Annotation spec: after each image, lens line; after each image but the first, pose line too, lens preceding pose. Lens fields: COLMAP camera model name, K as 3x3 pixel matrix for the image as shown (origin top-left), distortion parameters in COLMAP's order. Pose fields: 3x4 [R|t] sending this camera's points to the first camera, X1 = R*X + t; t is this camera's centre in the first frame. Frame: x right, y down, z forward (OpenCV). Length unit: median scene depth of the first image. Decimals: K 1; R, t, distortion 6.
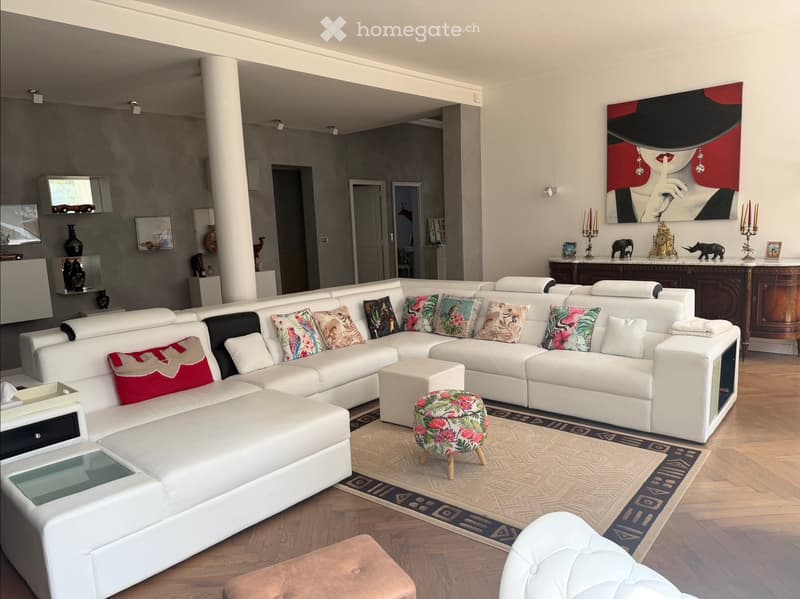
lens RADIAL K [[559.5, 0, 406.7], [0, 559.5, 298.8], [0, 0, 1]] dist [0.001433, -0.010771]
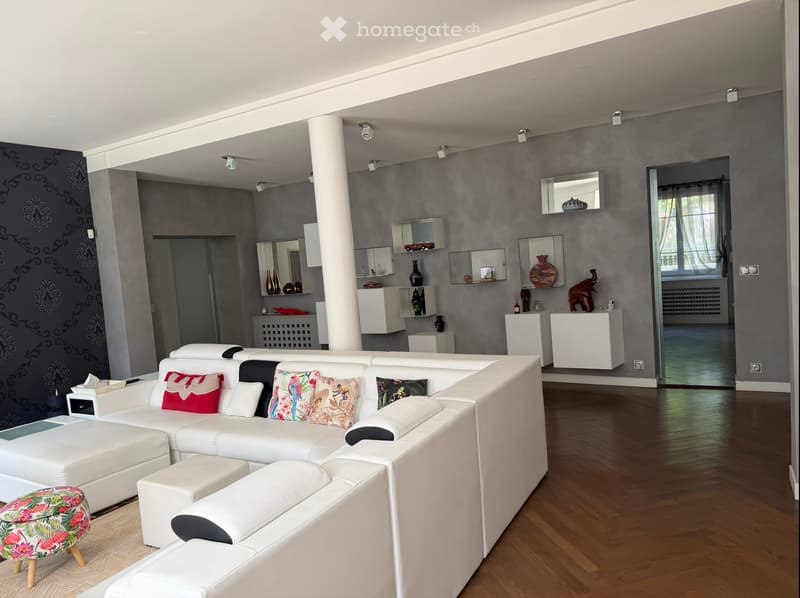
lens RADIAL K [[559.5, 0, 405.2], [0, 559.5, 297.2], [0, 0, 1]] dist [0.001433, -0.010771]
pose [[0.198196, 0.090016, -0.976020, 0.727432], [-0.068775, 0.994597, 0.077763, -0.182597], [0.977746, 0.051714, 0.203316, 0.923902]]
